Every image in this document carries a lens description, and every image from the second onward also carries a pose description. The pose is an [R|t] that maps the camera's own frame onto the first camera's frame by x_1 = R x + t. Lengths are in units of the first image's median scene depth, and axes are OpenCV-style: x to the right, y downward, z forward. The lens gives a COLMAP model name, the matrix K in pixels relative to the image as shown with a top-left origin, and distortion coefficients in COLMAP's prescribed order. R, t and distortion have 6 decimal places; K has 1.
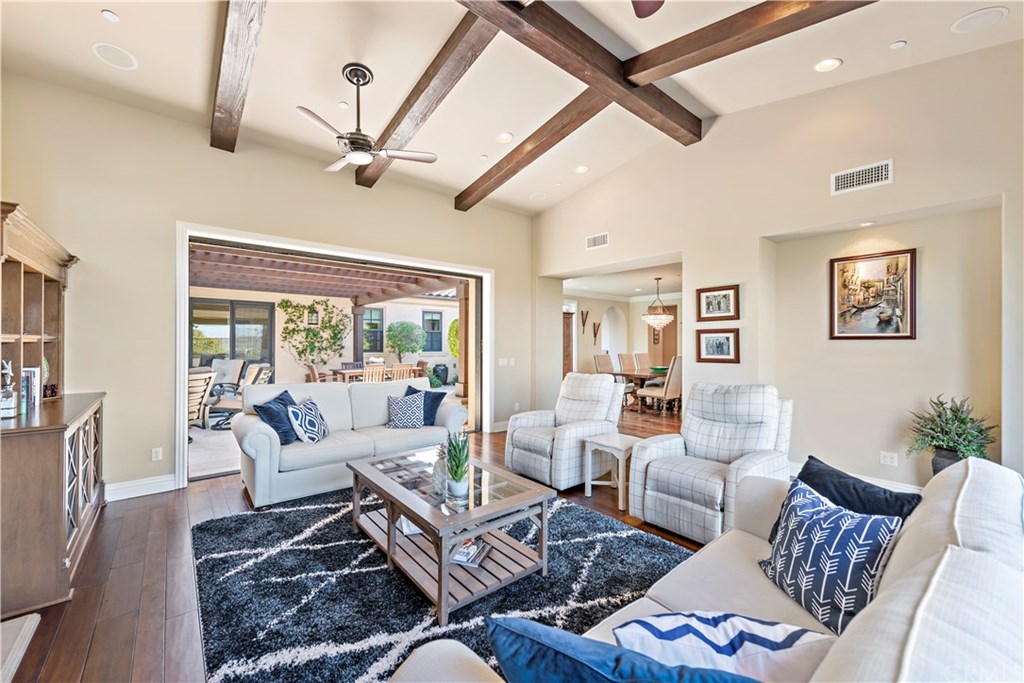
lens RADIAL K [[402.2, 0, 512.0], [0, 402.2, 344.8], [0, 0, 1]] dist [0.020942, -0.000063]
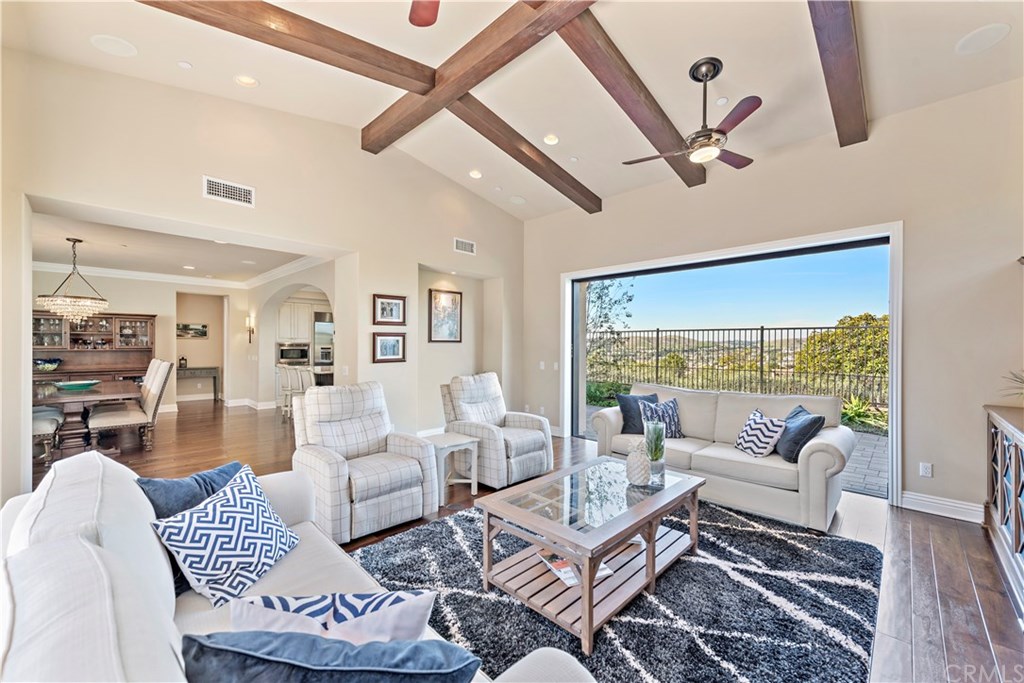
lens RADIAL K [[402.2, 0, 512.0], [0, 402.2, 344.8], [0, 0, 1]] dist [0.020942, -0.000063]
pose [[-0.092282, -0.002467, 0.995730, -0.669500], [0.001285, 0.999996, 0.002596, -0.007498], [-0.995732, 0.001519, -0.092279, 0.788089]]
